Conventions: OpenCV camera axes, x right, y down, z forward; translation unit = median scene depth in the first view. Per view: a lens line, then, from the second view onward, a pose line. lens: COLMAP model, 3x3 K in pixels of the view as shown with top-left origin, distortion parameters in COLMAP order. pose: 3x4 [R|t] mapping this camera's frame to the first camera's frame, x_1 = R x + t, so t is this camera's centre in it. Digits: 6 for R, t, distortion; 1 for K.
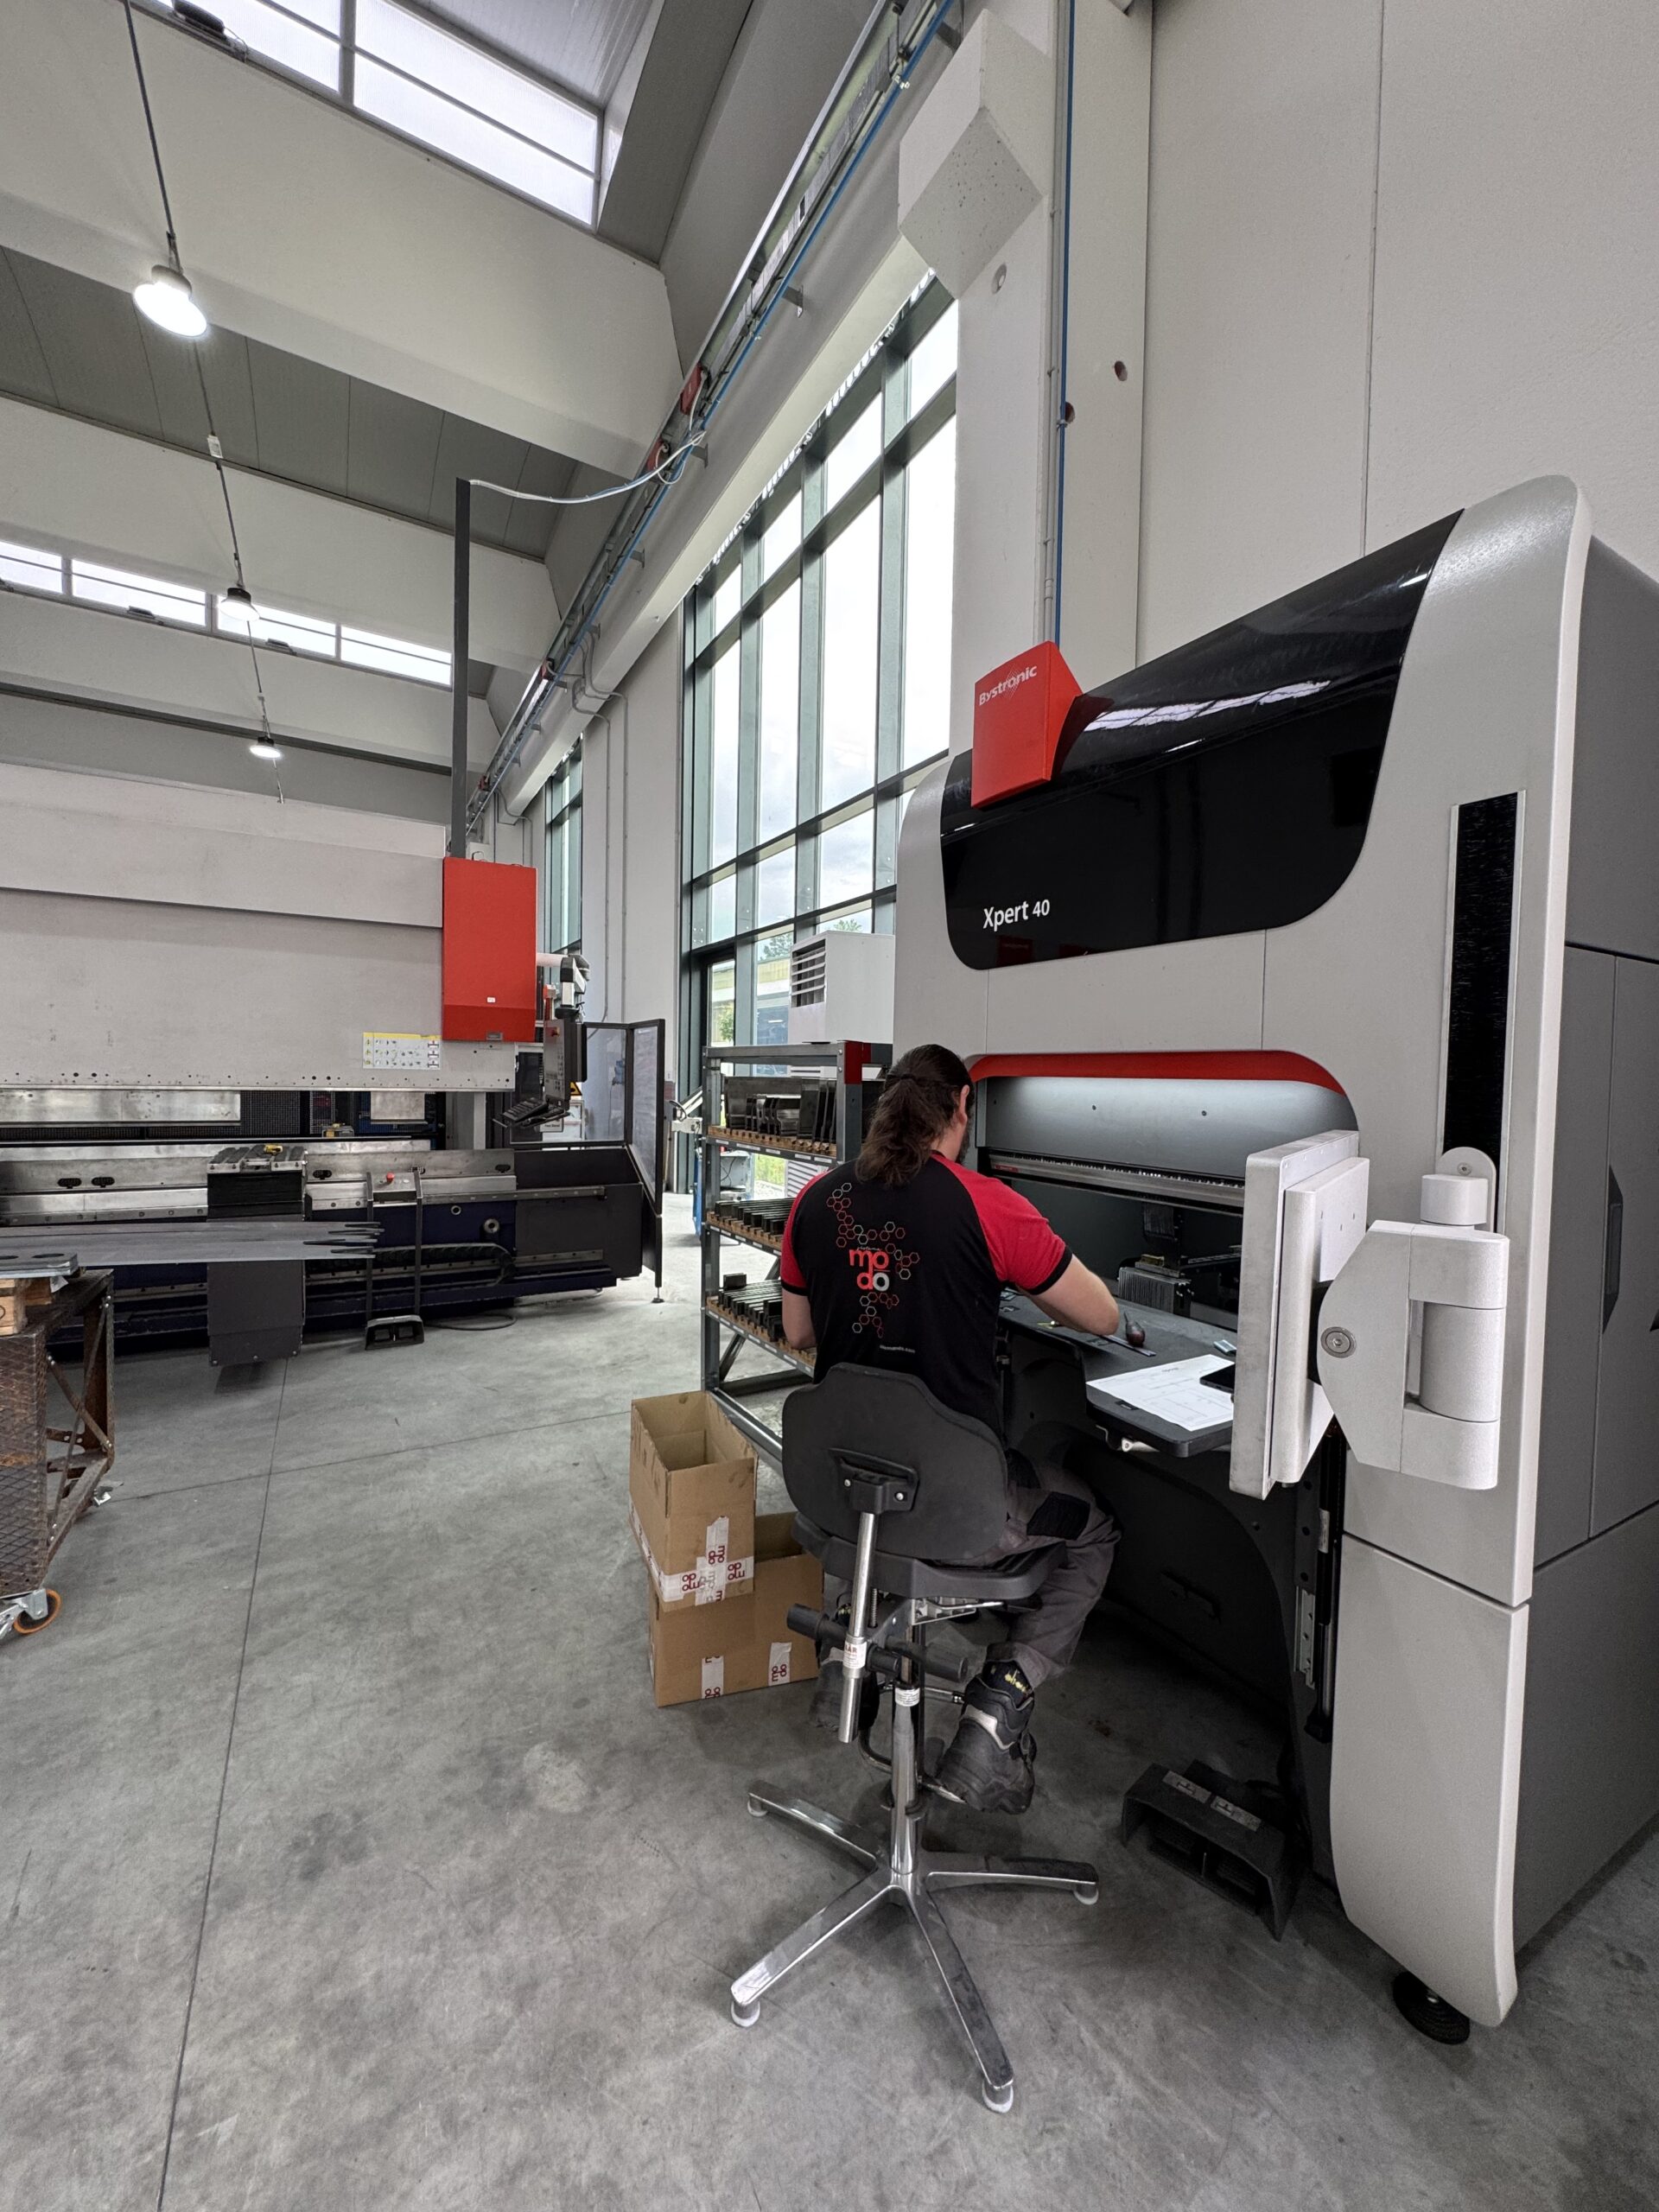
lens RADIAL K [[870.8, 0, 825.2], [0, 870.8, 1096.2], [0, 0, 1]] dist [-0.007958, -0.000208]
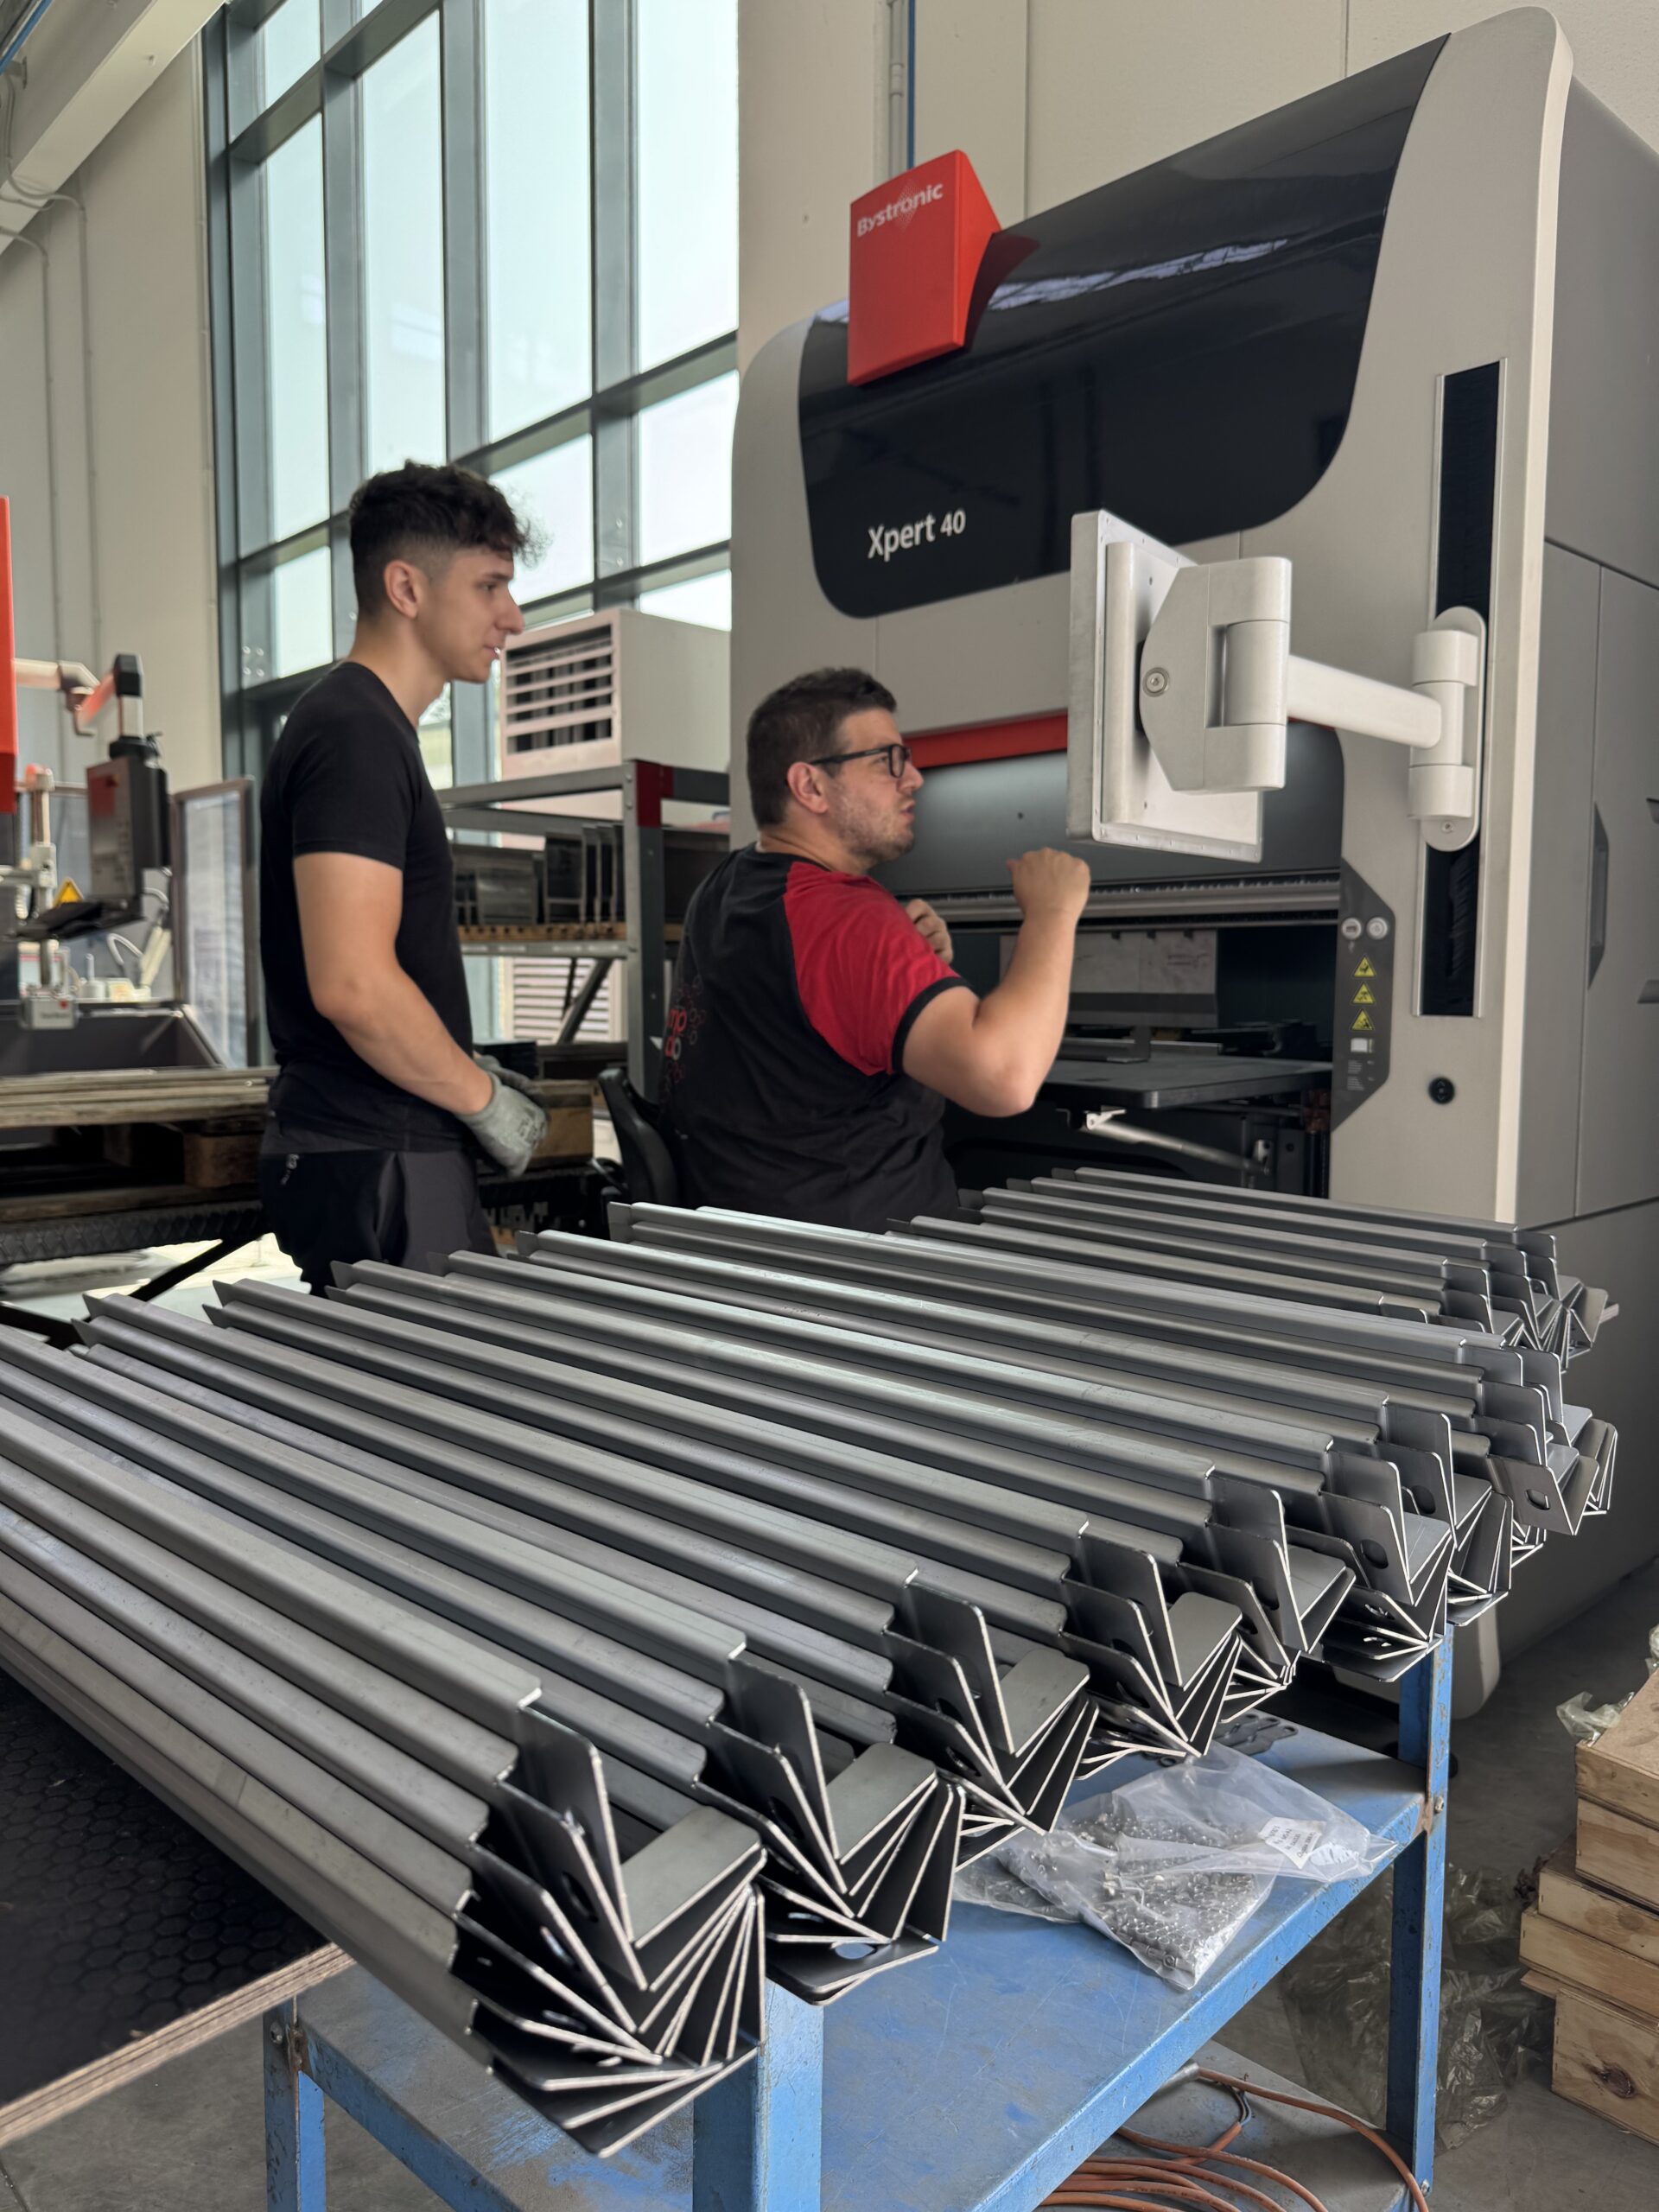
lens RADIAL K [[1573.1, 0, 825.8], [0, 1573.1, 1115.9], [0, 0, 1]] dist [-0.005149, 0.008680]
pose [[0.966330, -0.044976, 0.253346, -0.184855], [0.030304, 0.997646, 0.061523, 0.170491], [-0.255517, -0.051774, 0.965417, -0.247695]]
